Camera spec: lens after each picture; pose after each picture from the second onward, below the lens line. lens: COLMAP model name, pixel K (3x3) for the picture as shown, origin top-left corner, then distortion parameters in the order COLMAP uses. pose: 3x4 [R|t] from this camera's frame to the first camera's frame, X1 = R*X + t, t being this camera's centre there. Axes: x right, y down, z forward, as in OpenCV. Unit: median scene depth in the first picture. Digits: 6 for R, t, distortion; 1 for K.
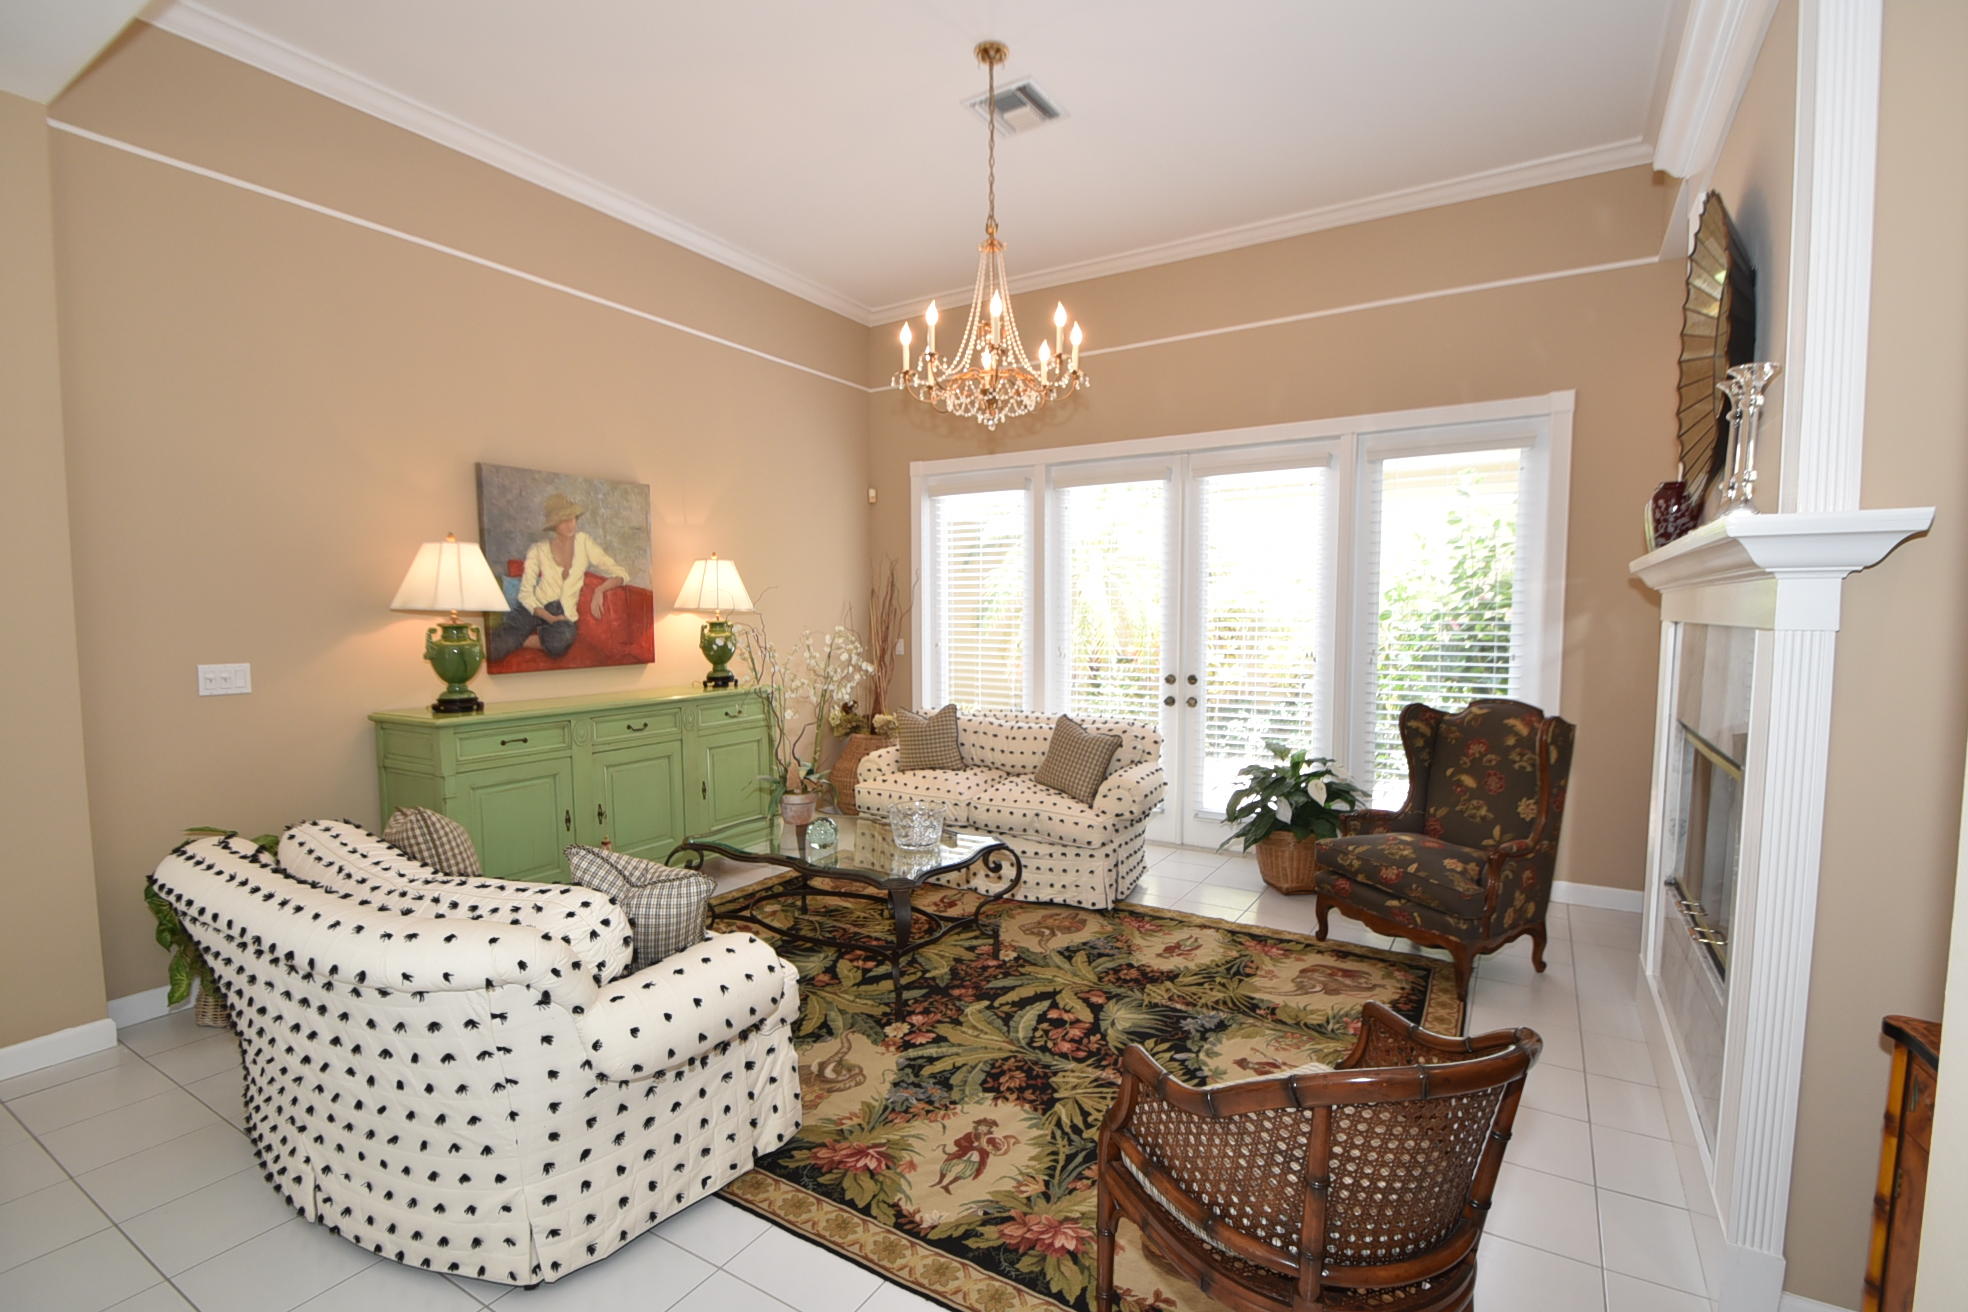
lens RADIAL K [[915.9, 0, 977.0], [0, 915.9, 679.1], [0, 0, 1]] dist [0.001590, 0.000162]
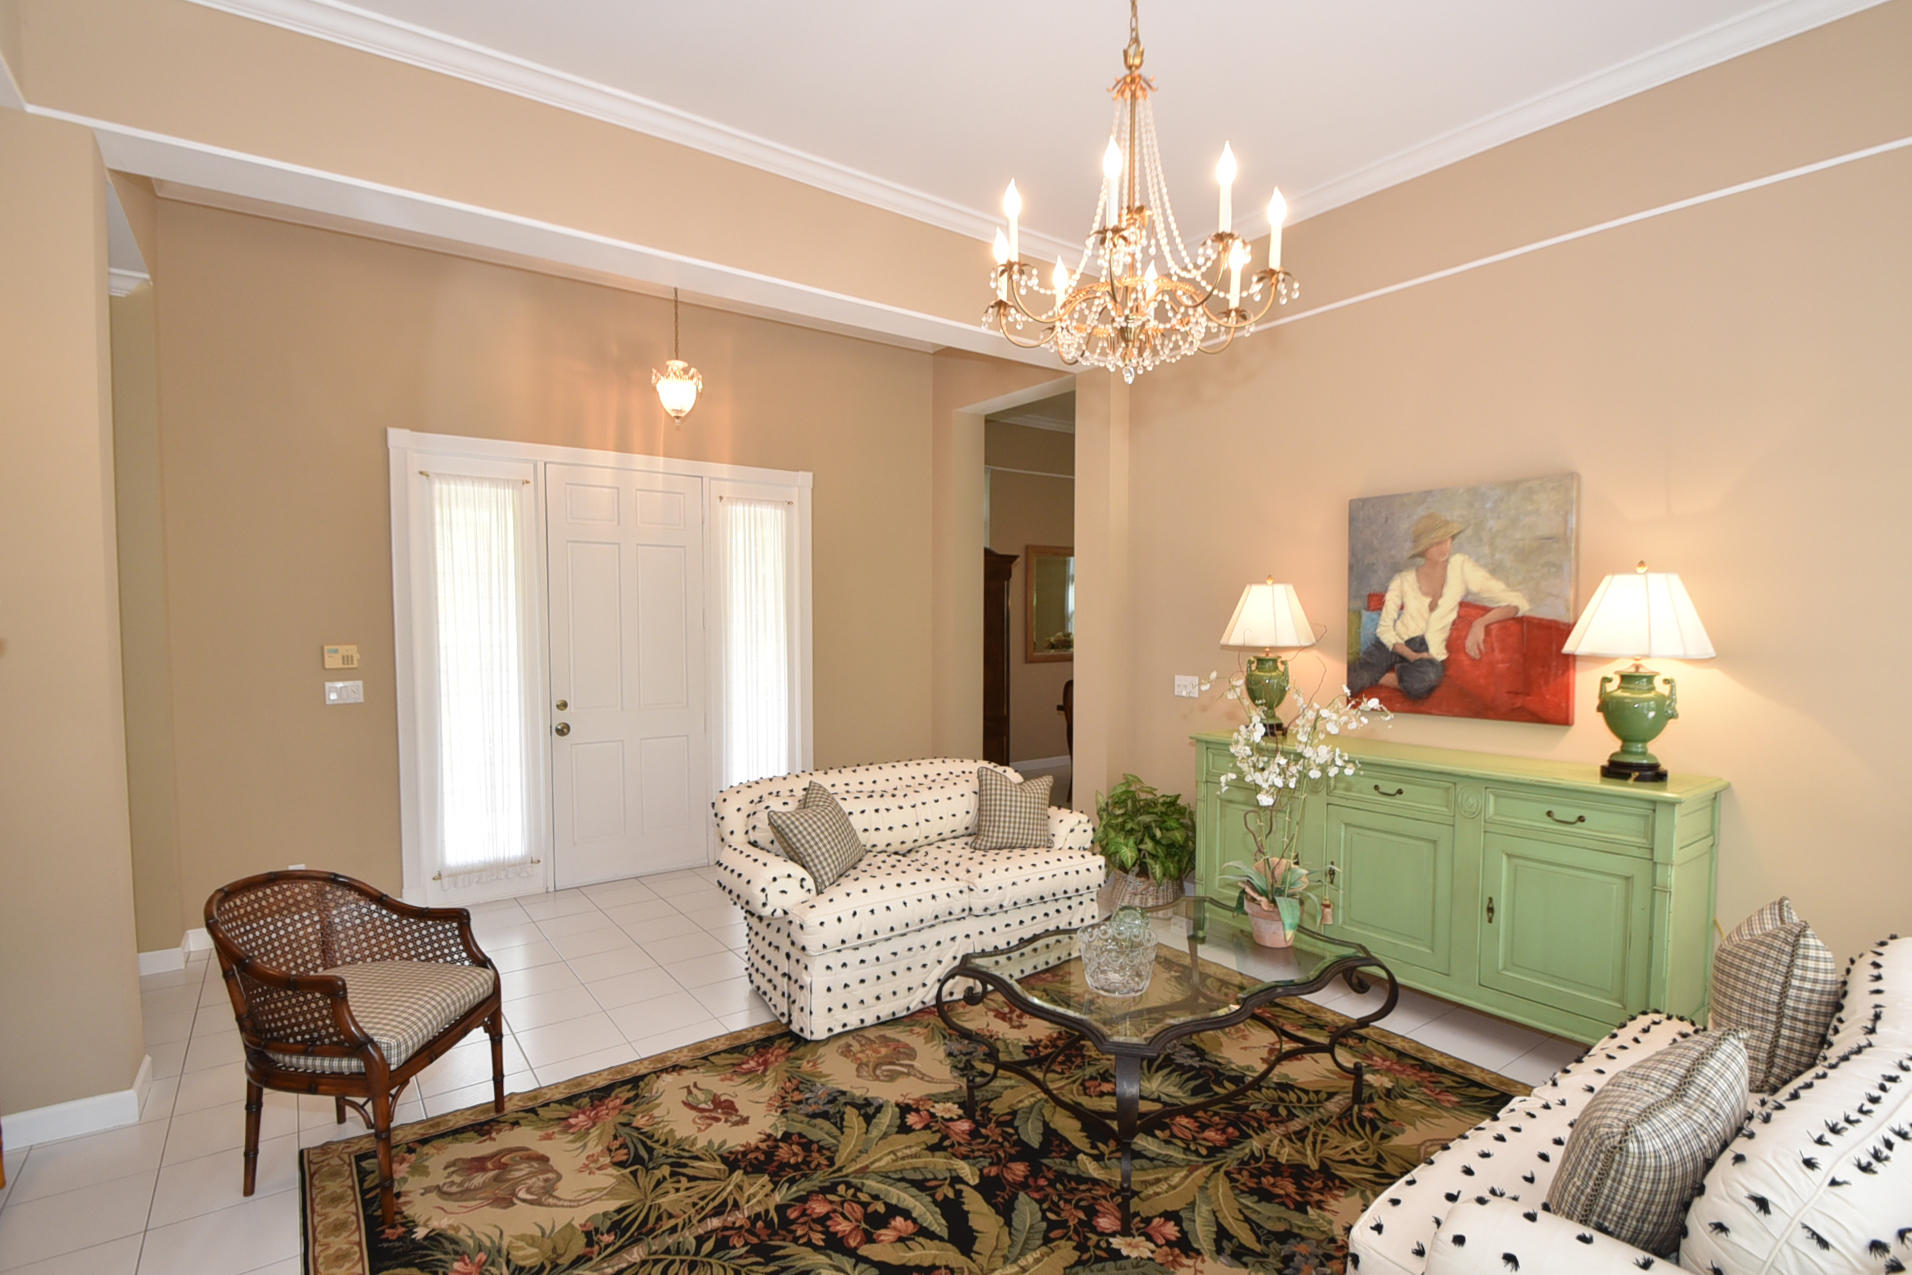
lens RADIAL K [[889.8, 0, 949.2], [0, 889.8, 660.0], [0, 0, 1]] dist [0.001590, 0.000162]
pose [[-0.380306, 0.046140, -0.923709, 0.513240], [-0.067748, 0.994682, 0.077578, -0.099999], [0.922376, 0.092082, -0.375158, 0.921604]]
